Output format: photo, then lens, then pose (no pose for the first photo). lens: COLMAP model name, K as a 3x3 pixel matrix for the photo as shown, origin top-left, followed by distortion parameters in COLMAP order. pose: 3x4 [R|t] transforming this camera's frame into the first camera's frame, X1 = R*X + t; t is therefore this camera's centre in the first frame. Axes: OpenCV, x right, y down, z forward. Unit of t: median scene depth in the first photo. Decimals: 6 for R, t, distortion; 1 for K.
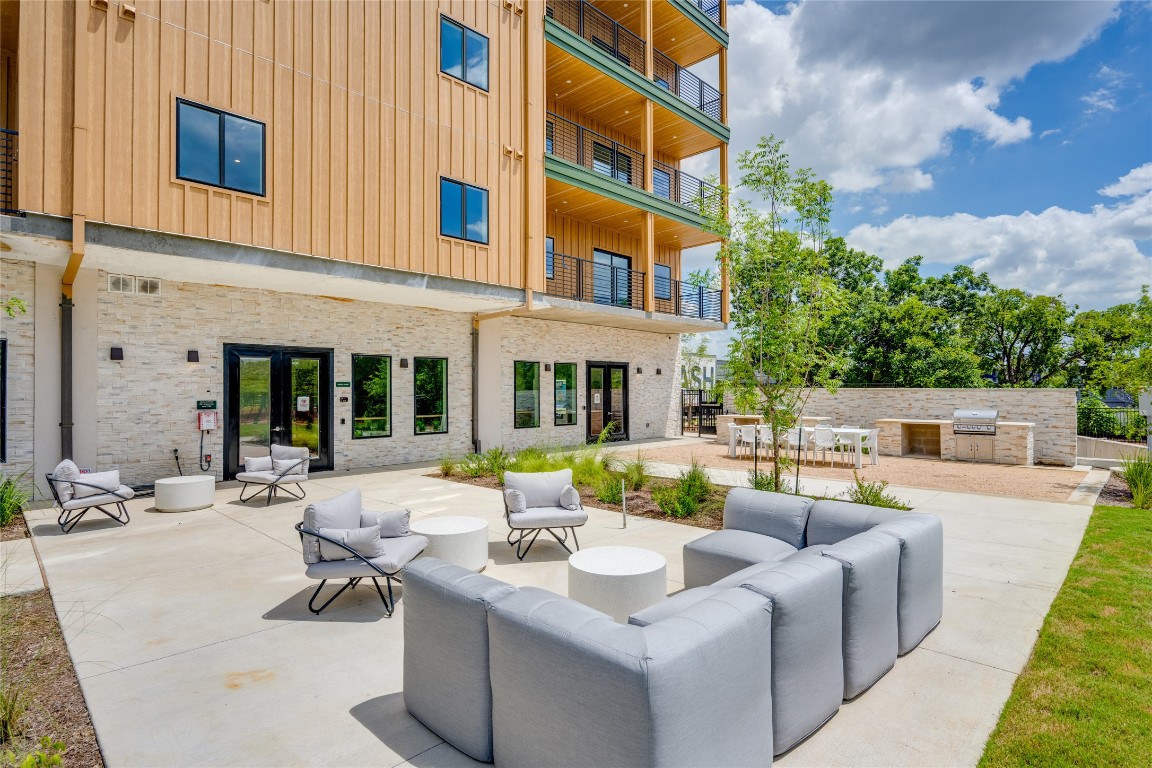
lens RADIAL K [[553.0, 0, 579.0], [0, 553.0, 385.6], [0, 0, 1]] dist [0.002572, 0.000651]
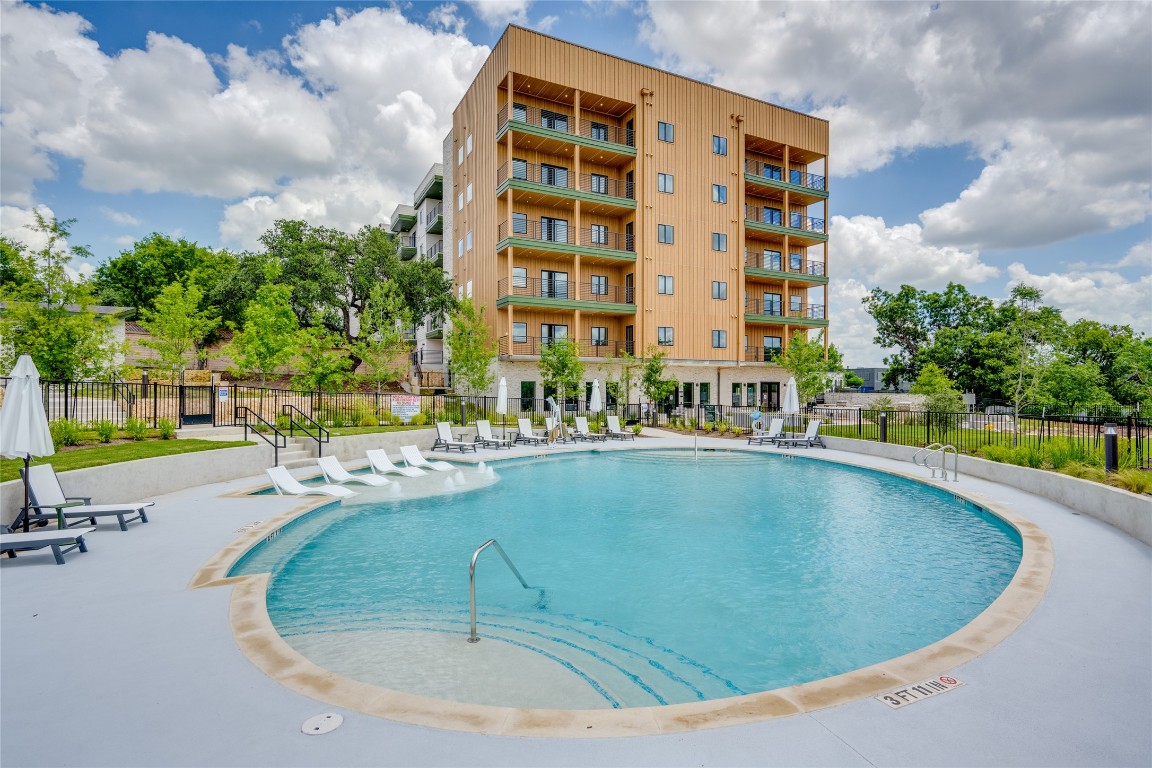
lens RADIAL K [[498.4, 0, 576.0], [0, 498.4, 384.0], [0, 0, 1]] dist [-0.001243, -0.000018]
pose [[0.932122, 0.006708, -0.362083, 0.051652], [-0.002986, 0.999937, 0.010837, -0.057519], [0.362132, -0.009020, 0.932083, -1.455155]]
